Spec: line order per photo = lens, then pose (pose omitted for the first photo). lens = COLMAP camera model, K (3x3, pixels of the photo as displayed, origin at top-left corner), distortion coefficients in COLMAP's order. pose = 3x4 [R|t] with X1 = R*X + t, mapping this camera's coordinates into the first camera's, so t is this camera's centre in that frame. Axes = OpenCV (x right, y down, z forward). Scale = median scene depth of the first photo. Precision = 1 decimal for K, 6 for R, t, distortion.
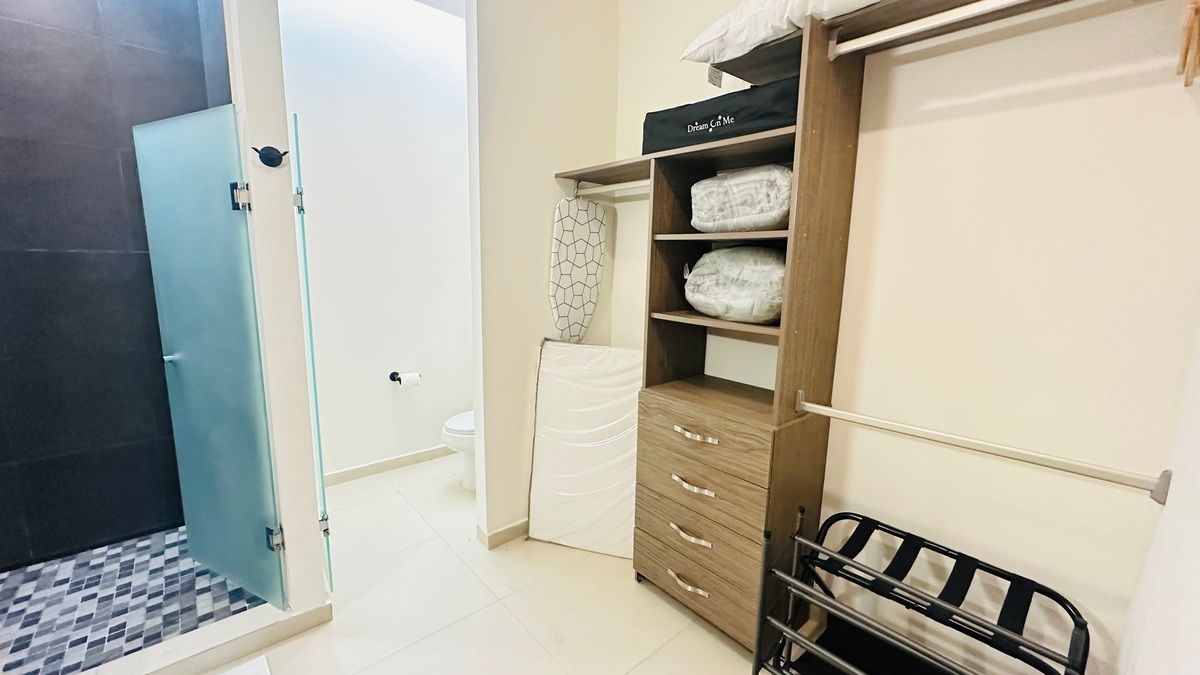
lens RADIAL K [[482.2, 0, 596.2], [0, 482.2, 337.5], [0, 0, 1]] dist [-0.000803, 0.001302]
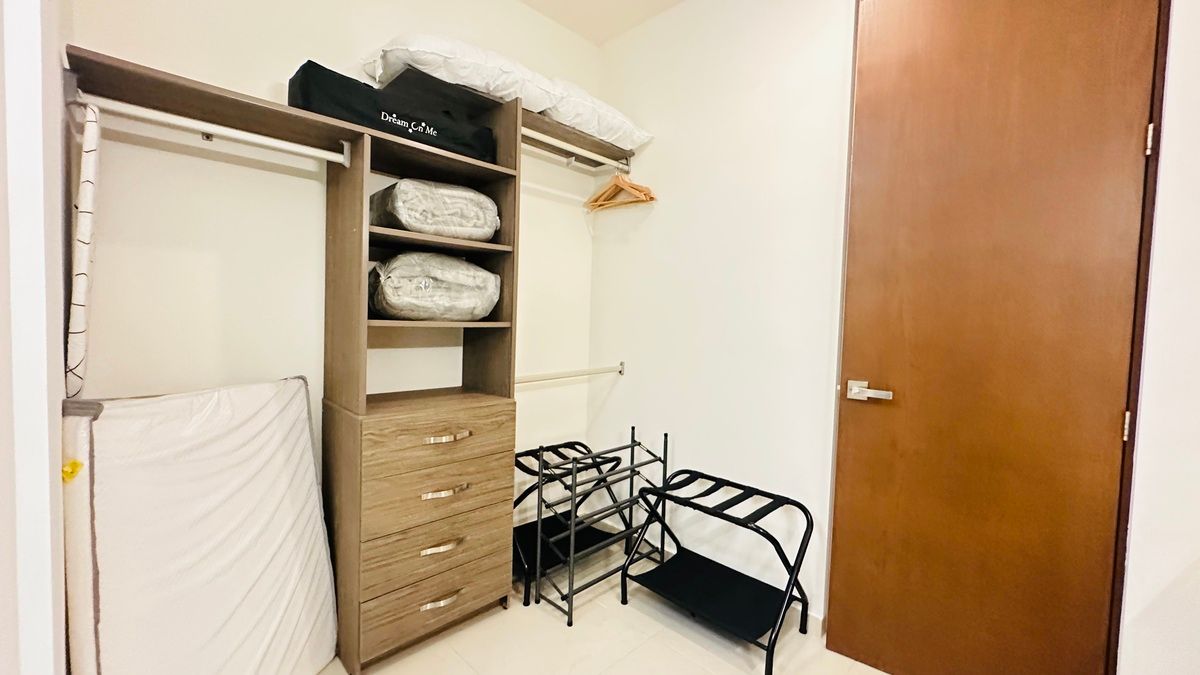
lens RADIAL K [[482.2, 0, 600.3], [0, 482.2, 336.1], [0, 0, 1]] dist [-0.000803, 0.001302]
pose [[-0.082614, -0.061103, 0.994707, -0.822107], [0.128206, 0.989173, 0.071411, -0.035768], [-0.988301, 0.133427, -0.073886, 0.764744]]
